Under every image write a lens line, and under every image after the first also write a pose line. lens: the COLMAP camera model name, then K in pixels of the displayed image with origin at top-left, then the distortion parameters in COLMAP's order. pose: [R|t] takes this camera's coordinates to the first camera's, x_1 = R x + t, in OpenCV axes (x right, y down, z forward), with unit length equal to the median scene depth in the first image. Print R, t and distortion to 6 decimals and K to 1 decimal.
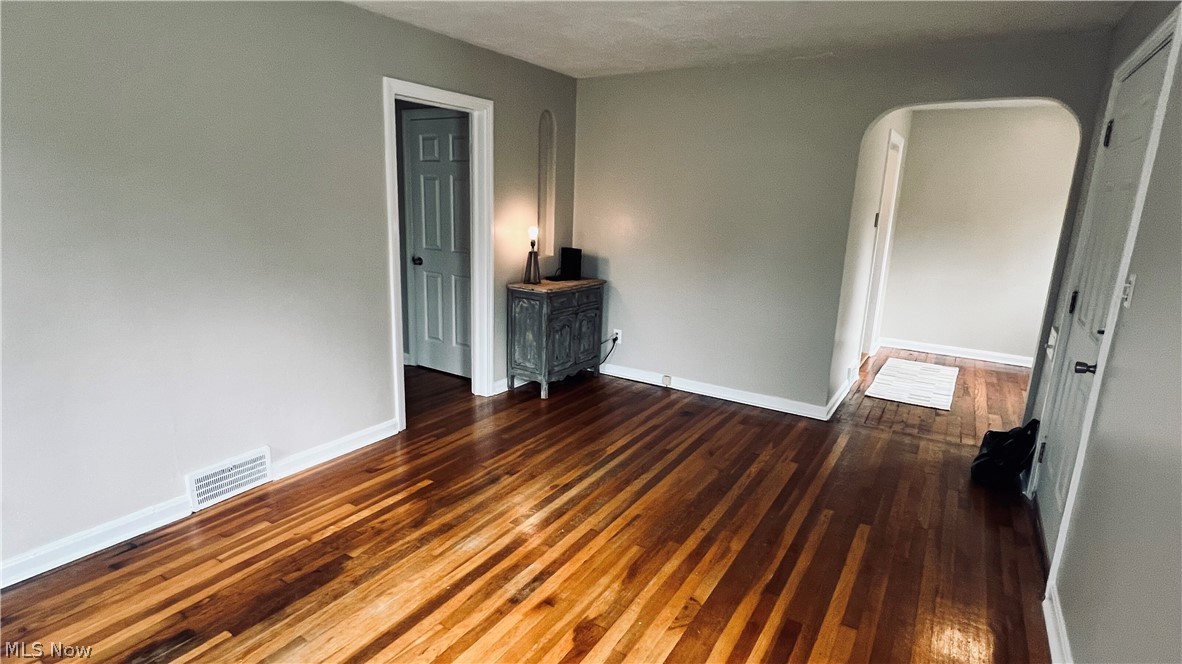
lens RADIAL K [[597.0, 0, 594.6], [0, 597.0, 330.1], [0, 0, 1]] dist [-0.001511, 0.004203]
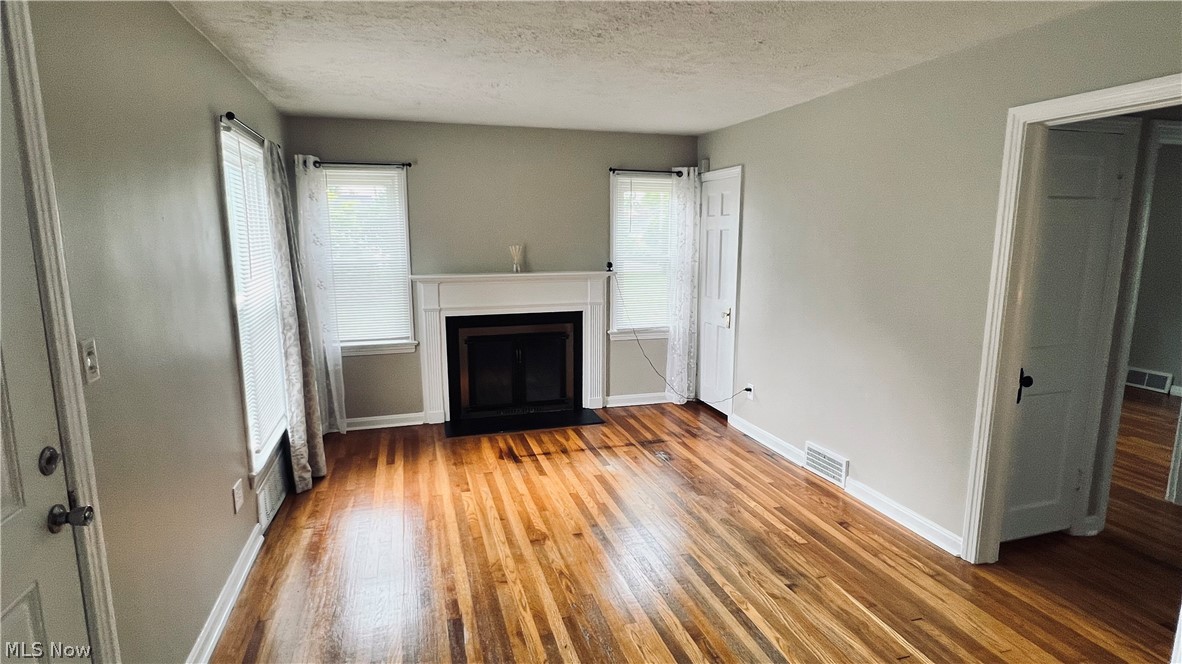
lens RADIAL K [[597.0, 0, 579.4], [0, 597.0, 334.6], [0, 0, 1]] dist [-0.001511, 0.004203]
pose [[-0.665847, 0.090954, -0.740524, 0.721297], [-0.186817, 0.940598, 0.283505, -0.301631], [0.722321, 0.327113, -0.609302, 1.340277]]
